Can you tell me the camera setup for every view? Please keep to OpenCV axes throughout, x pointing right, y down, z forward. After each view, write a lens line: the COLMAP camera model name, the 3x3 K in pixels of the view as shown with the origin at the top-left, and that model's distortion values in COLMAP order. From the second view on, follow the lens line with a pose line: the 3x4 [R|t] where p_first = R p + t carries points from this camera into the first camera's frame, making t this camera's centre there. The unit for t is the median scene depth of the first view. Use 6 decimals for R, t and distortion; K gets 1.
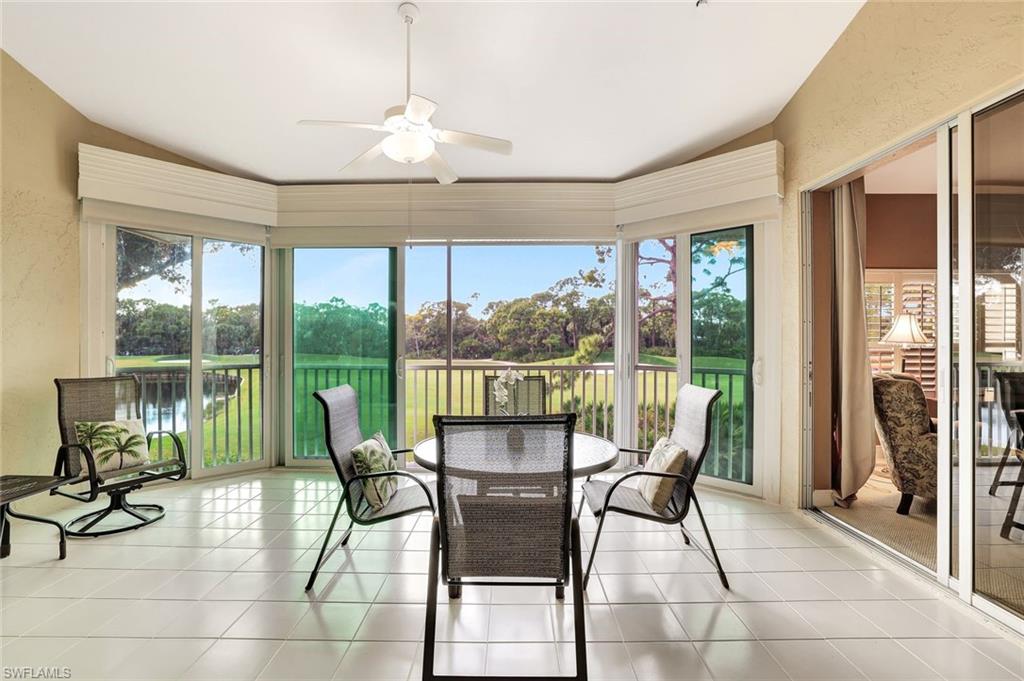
lens RADIAL K [[455.6, 0, 511.0], [0, 455.6, 338.2], [0, 0, 1]] dist [-0.017828, 0.000411]
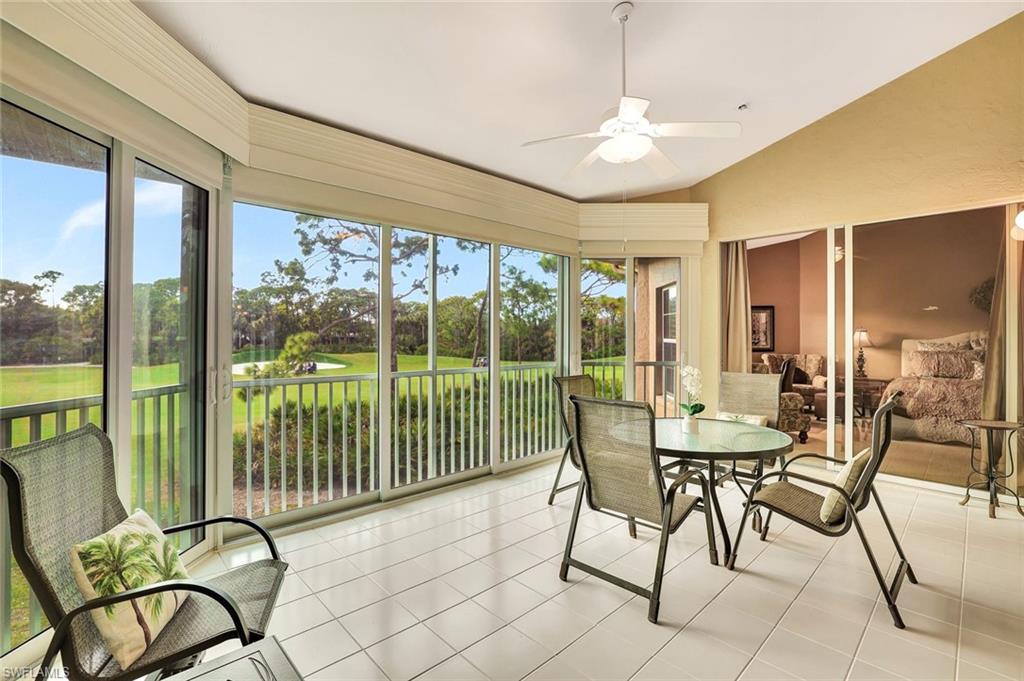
lens RADIAL K [[462.9, 0, 489.3], [0, 462.9, 332.5], [0, 0, 1]] dist [-0.022963, 0.000095]
pose [[0.750706, 0.008812, 0.660577, -0.153894], [-0.004282, 0.999955, -0.008473, -0.000560], [-0.660622, 0.003532, 0.750710, 0.057299]]
